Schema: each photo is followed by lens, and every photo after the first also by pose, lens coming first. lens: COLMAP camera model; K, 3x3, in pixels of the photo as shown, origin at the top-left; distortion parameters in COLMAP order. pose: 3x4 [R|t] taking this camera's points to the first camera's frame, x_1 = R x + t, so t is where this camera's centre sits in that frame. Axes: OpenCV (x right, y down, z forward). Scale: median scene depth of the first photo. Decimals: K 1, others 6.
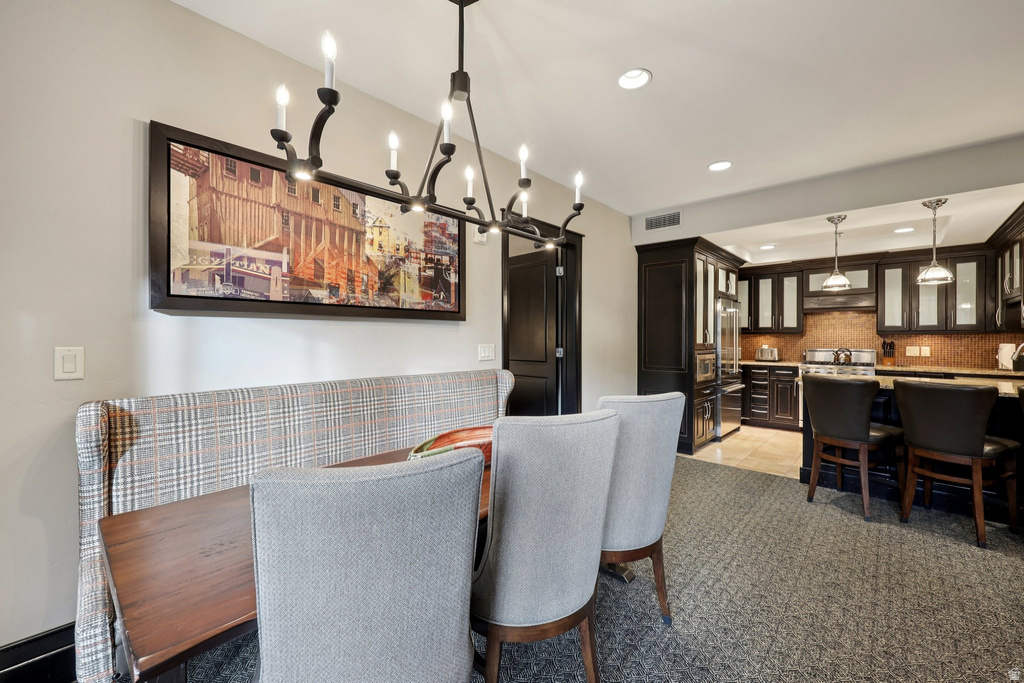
lens RADIAL K [[409.0, 0, 516.7], [0, 409.0, 341.0], [0, 0, 1]] dist [-0.005714, 0.001560]
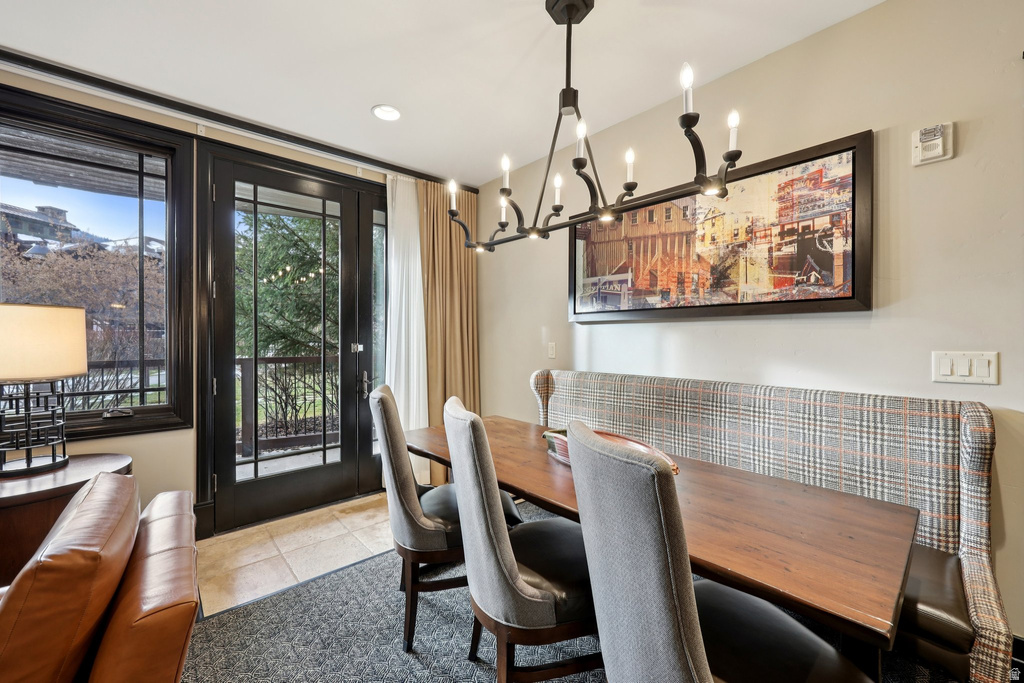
lens RADIAL K [[409.0, 0, 516.9], [0, 409.0, 339.0], [0, 0, 1]] dist [-0.005714, 0.001560]
pose [[-0.096578, 0.005349, -0.995311, 0.547802], [-0.005097, 0.999970, 0.005868, -0.008031], [0.995312, 0.005640, -0.096548, 0.567435]]
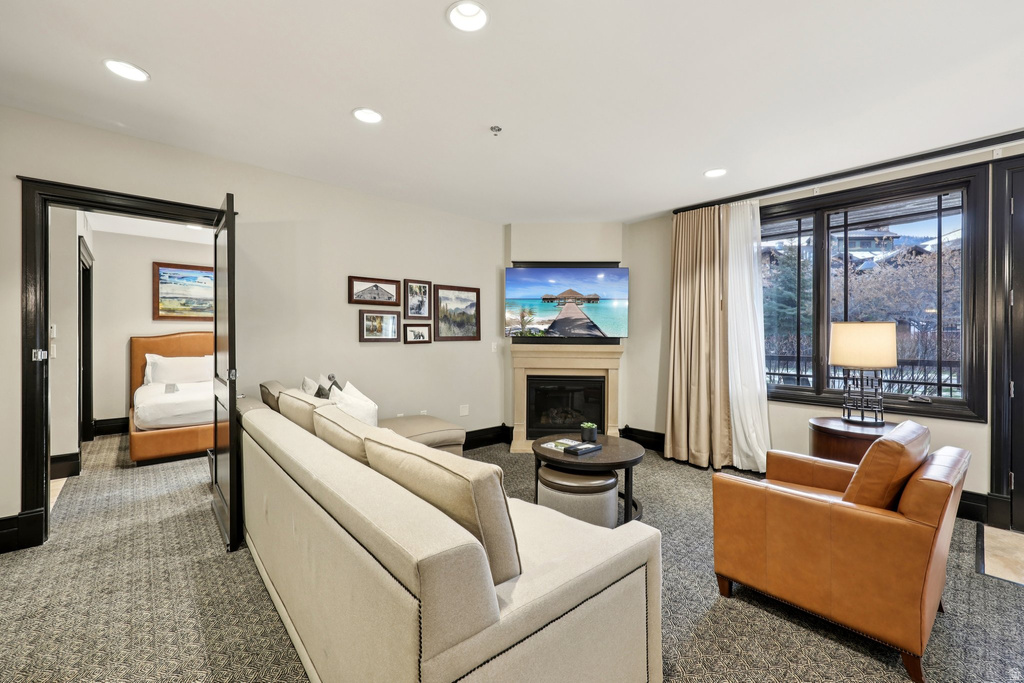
lens RADIAL K [[418.7, 0, 507.2], [0, 418.7, 334.4], [0, 0, 1]] dist [-0.000736, 0.001539]
pose [[-0.994895, -0.001864, 0.100901, 0.808853], [-0.001562, 0.999994, 0.003070, -0.025518], [-0.100906, 0.002896, -0.994892, 0.936961]]
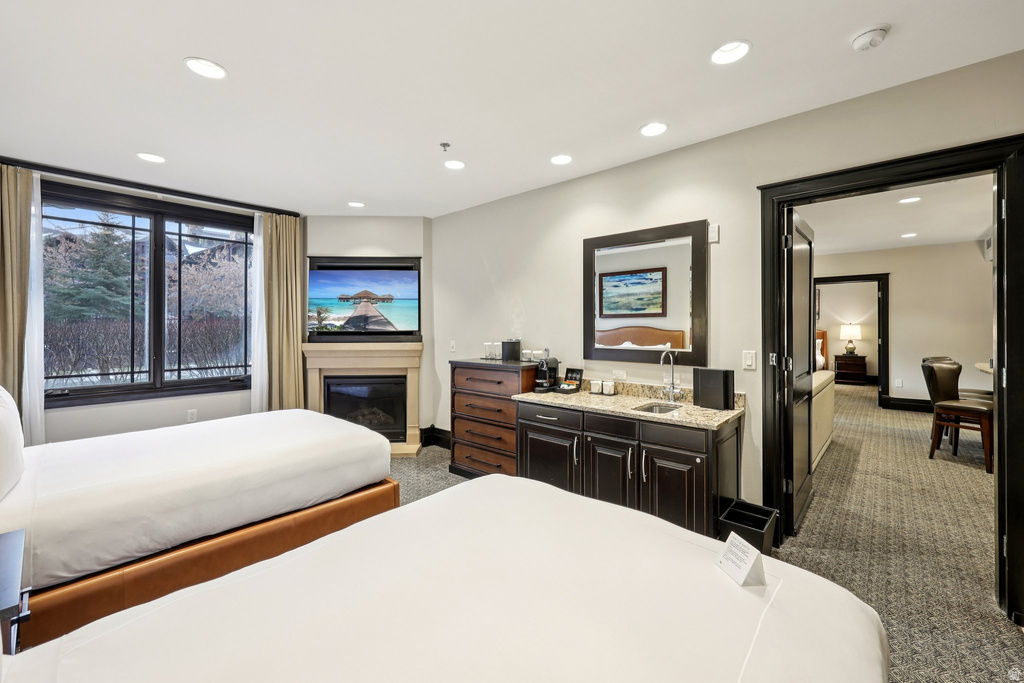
lens RADIAL K [[409.0, 0, 508.8], [0, 409.0, 324.8], [0, 0, 1]] dist [-0.005714, 0.001560]
pose [[0.001013, -0.007940, -0.999968, 2.724066], [-0.006432, 0.999948, -0.007946, -0.026034], [0.999979, 0.006440, 0.000962, -0.852004]]
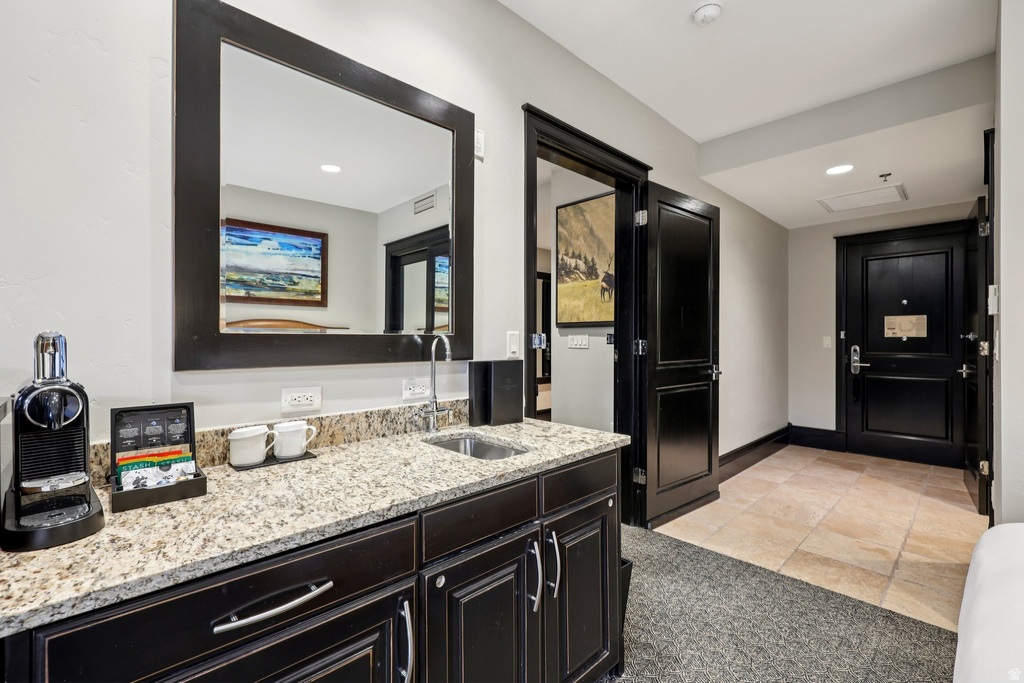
lens RADIAL K [[449.3, 0, 522.9], [0, 449.3, 341.1], [0, 0, 1]] dist [0.025432, 0.000133]
pose [[0.998009, 0.001445, -0.063053, 1.820478], [-0.001578, 0.999997, -0.002070, 0.040875], [0.063050, 0.002165, 0.998008, -1.029166]]
